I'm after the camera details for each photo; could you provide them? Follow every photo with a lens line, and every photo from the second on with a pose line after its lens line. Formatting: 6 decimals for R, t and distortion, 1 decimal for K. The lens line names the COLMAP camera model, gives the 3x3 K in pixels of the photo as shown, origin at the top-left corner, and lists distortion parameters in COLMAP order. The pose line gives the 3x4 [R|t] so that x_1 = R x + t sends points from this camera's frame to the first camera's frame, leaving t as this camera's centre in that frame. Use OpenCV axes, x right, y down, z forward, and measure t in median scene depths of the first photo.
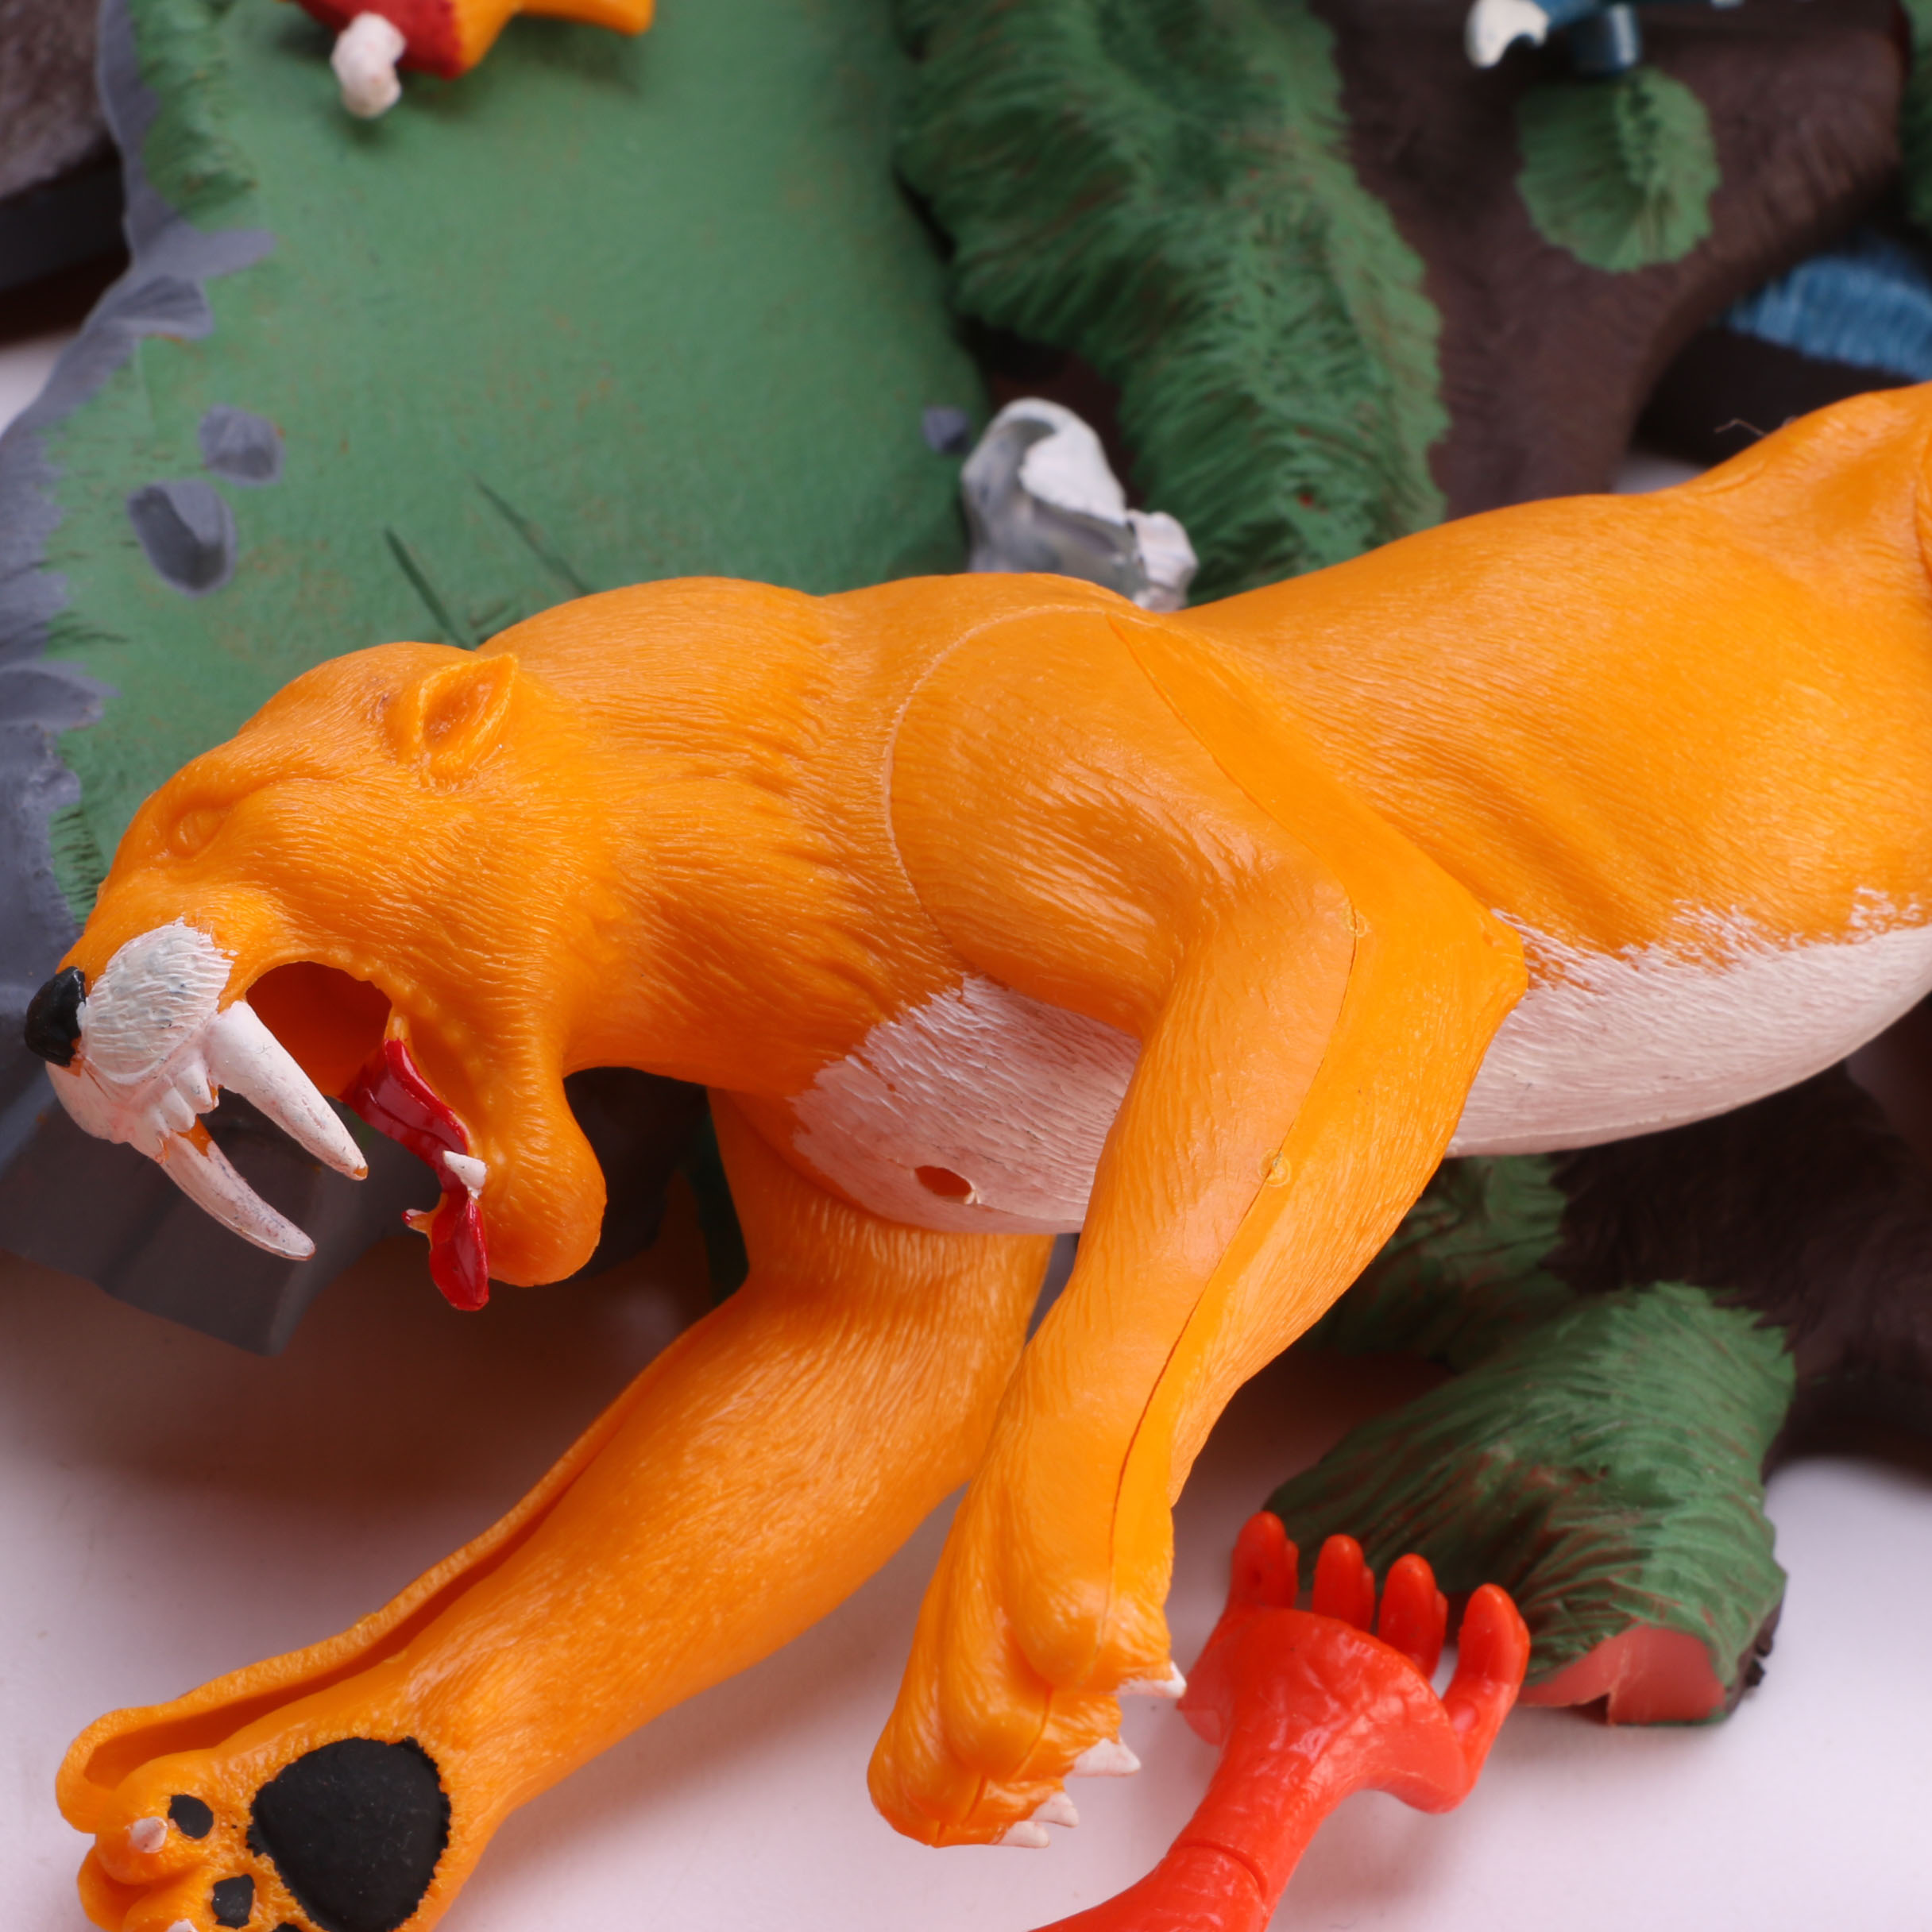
lens RADIAL K [[5828.5, 0, 961.7], [0, 5828.5, 962.1], [0, 0, 1]] dist [0.206820, 0.000000]
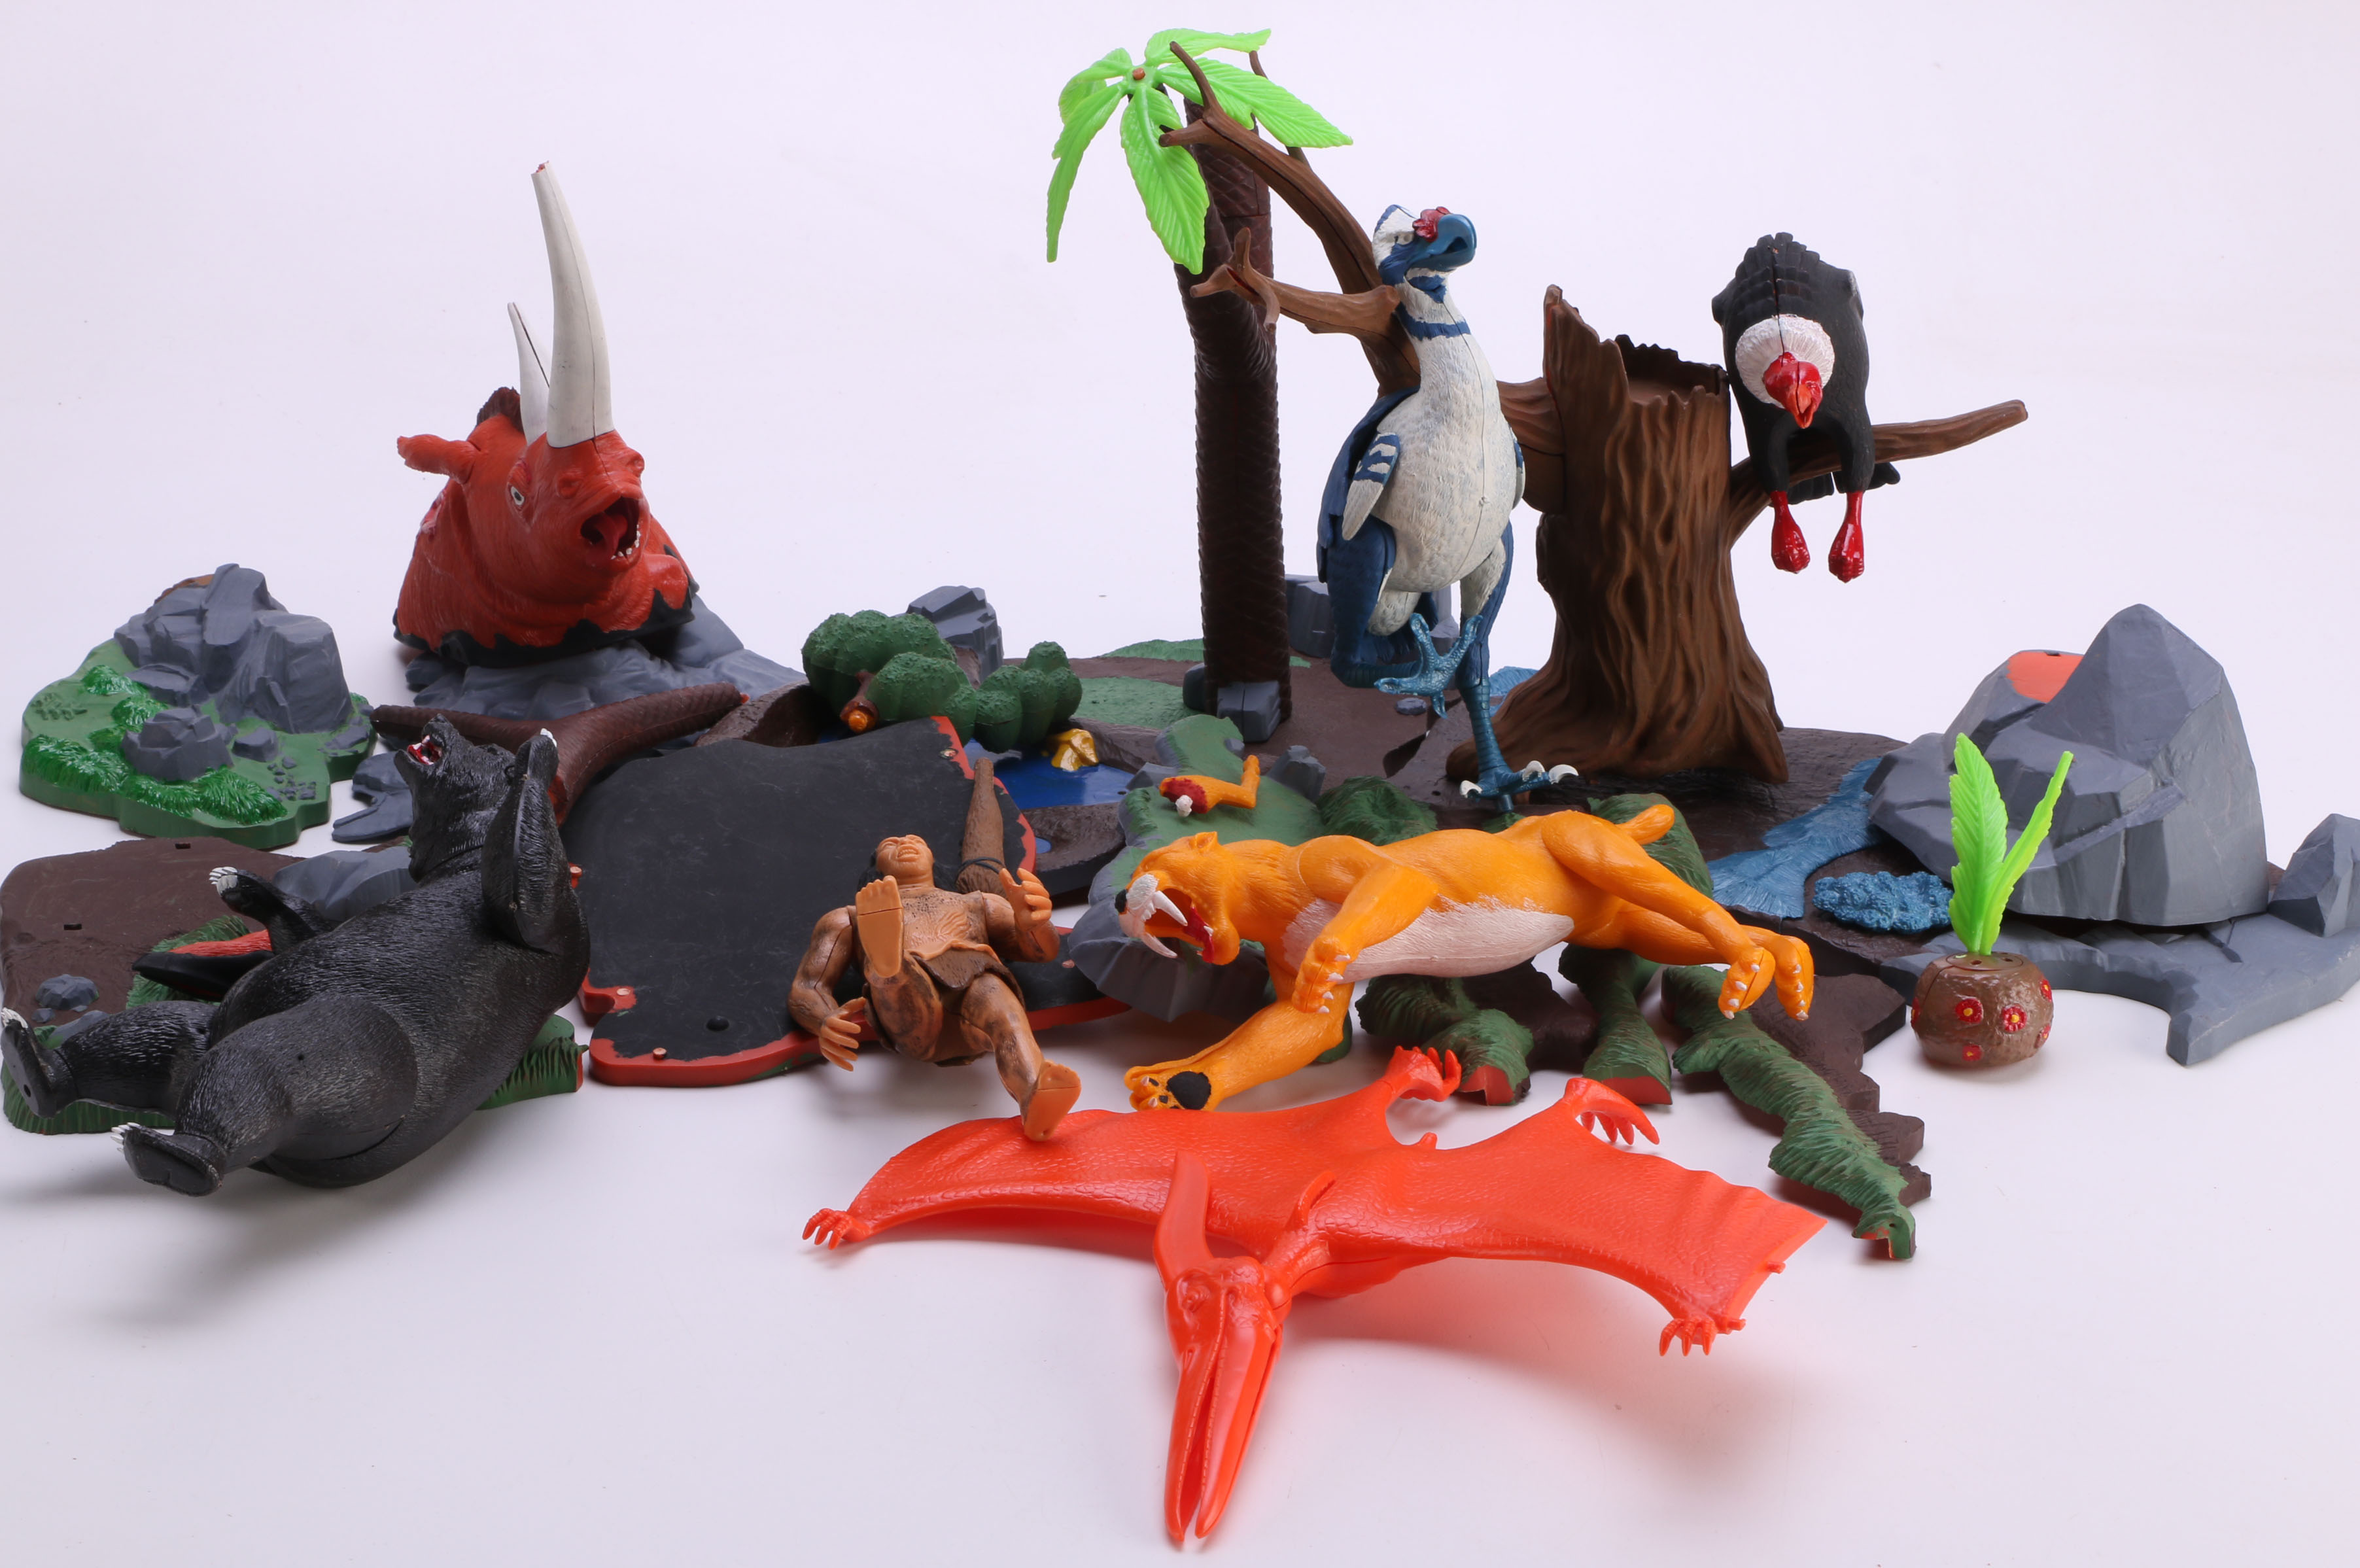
lens RADIAL K [[6128.5, 0, 1176.0], [0, 6128.5, 778.9], [0, 0, 1]] dist [0.365624, 0.000000]
pose [[0.993401, -0.071104, -0.089993, 0.328797], [0.025544, 0.902094, -0.430783, 1.973585], [0.111812, 0.425641, 0.897958, -3.351818]]
